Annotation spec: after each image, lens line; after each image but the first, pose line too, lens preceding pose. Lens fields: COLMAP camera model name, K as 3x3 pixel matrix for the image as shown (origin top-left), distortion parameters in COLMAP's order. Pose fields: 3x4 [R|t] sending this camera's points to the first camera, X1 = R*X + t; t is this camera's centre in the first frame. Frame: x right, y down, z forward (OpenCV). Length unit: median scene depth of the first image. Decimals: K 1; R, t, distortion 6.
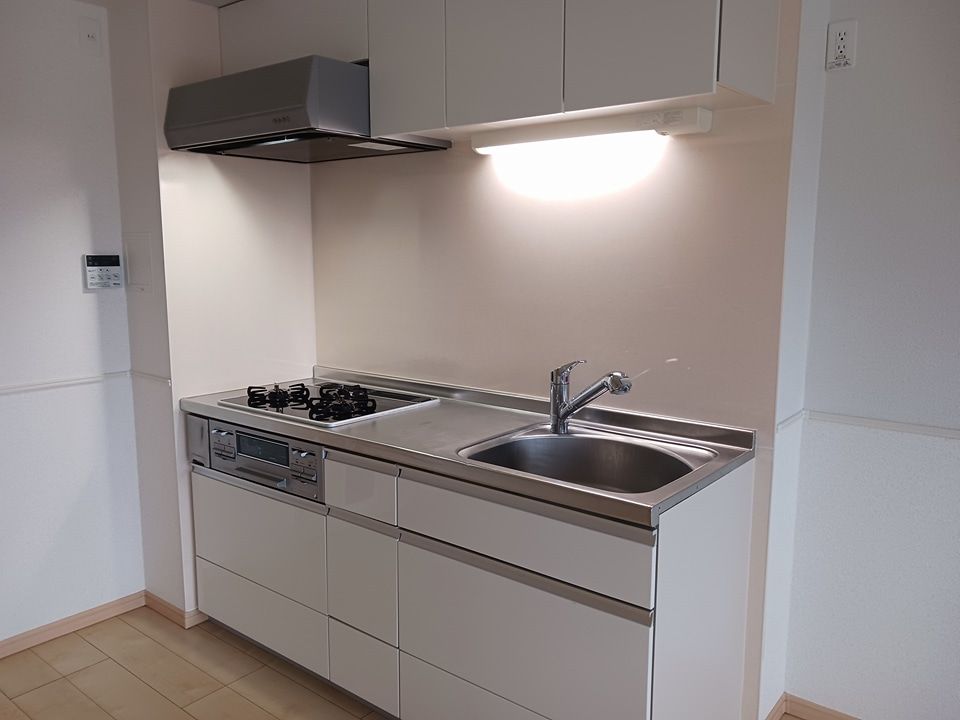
lens RADIAL K [[759.5, 0, 479.3], [0, 759.5, 354.9], [0, 0, 1]] dist [0.070925, -0.013034]
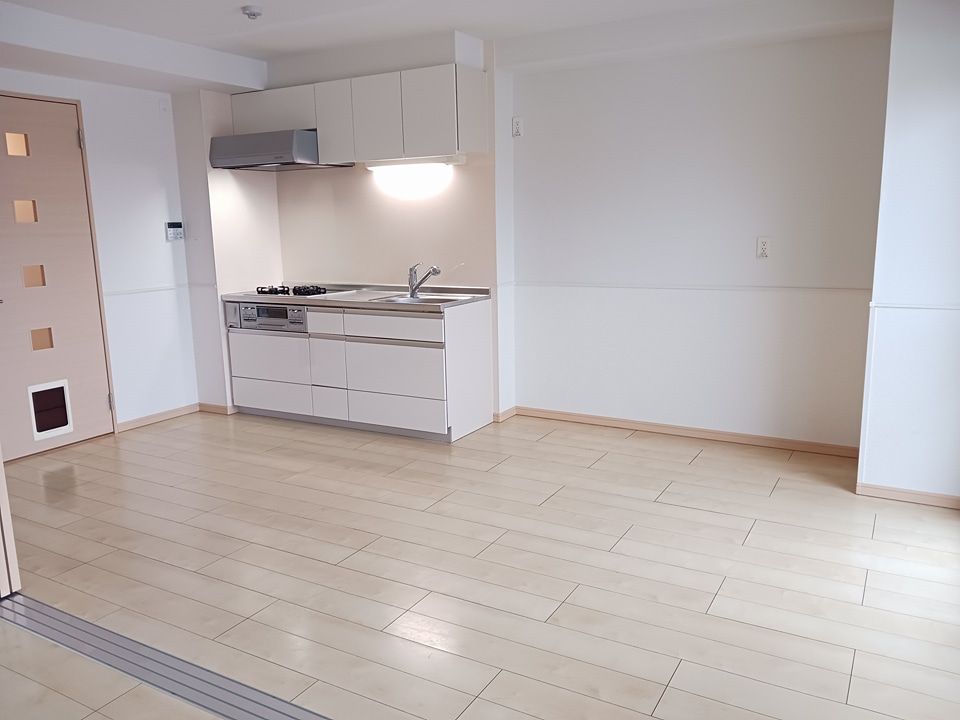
lens RADIAL K [[759.5, 0, 476.6], [0, 759.5, 361.7], [0, 0, 1]] dist [0.070925, -0.013034]
pose [[0.987562, -0.050725, 0.148825, -0.044993], [0.044258, 0.997940, 0.046450, 0.175080], [-0.150874, -0.039285, 0.987772, -1.104035]]
